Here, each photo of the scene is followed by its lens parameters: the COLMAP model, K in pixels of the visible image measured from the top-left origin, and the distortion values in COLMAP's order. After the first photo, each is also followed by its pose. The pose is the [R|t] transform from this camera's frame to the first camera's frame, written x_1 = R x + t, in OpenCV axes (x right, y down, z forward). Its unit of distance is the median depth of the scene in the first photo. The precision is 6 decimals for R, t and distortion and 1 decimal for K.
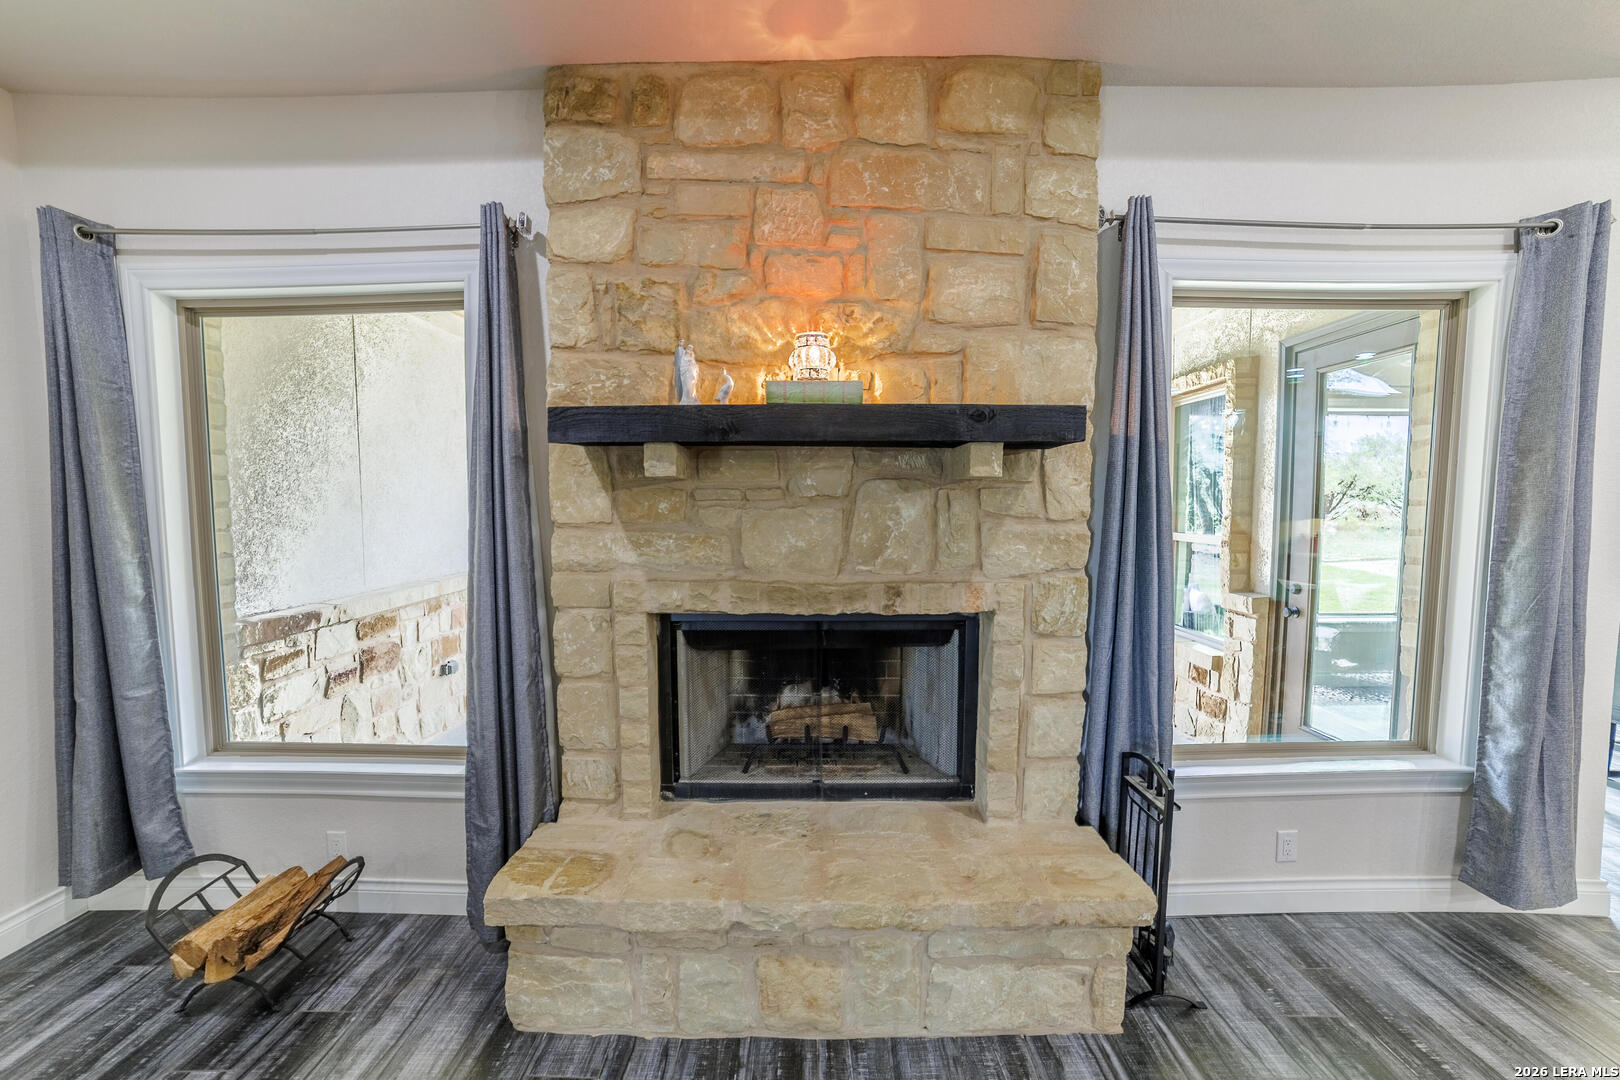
lens RADIAL K [[647.8, 0, 807.6], [0, 647.8, 538.1], [0, 0, 1]] dist [-0.048690, 0.000573]
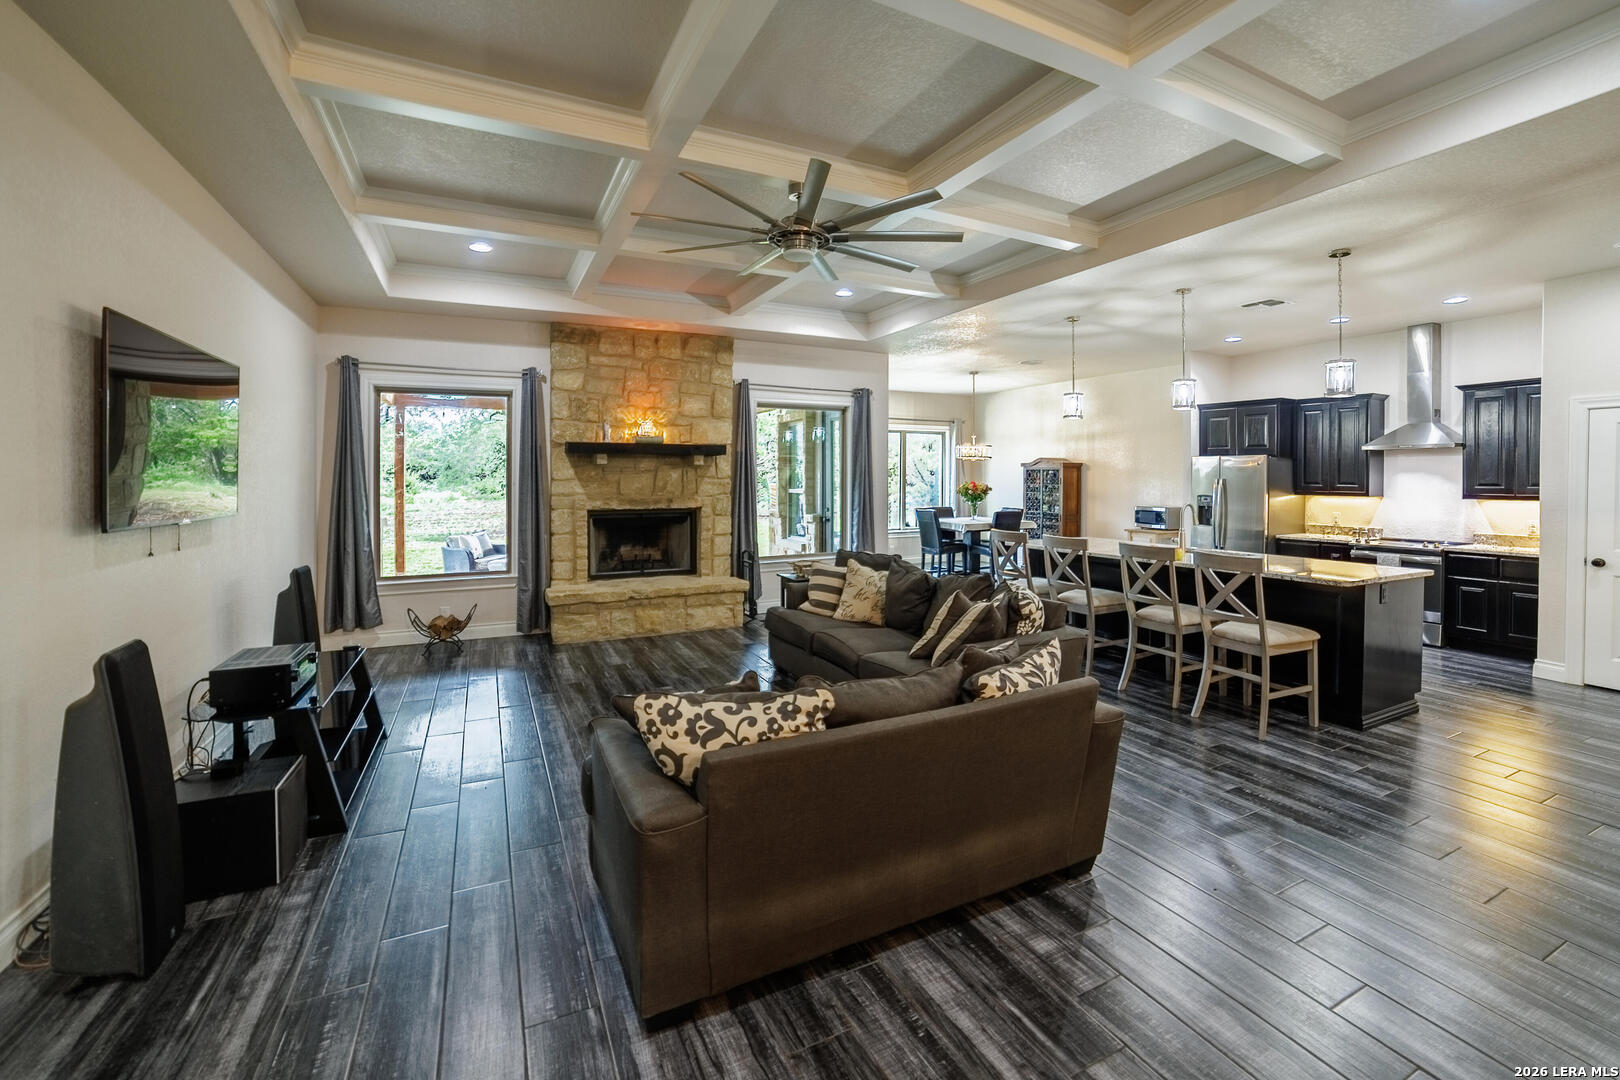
lens RADIAL K [[647.8, 0, 807.2], [0, 647.8, 484.9], [0, 0, 1]] dist [-0.048690, 0.000573]
pose [[0.899558, -0.004694, 0.436776, -0.642625], [0.020062, 0.999331, -0.030578, 0.115886], [-0.436341, 0.036269, 0.899050, -2.114162]]
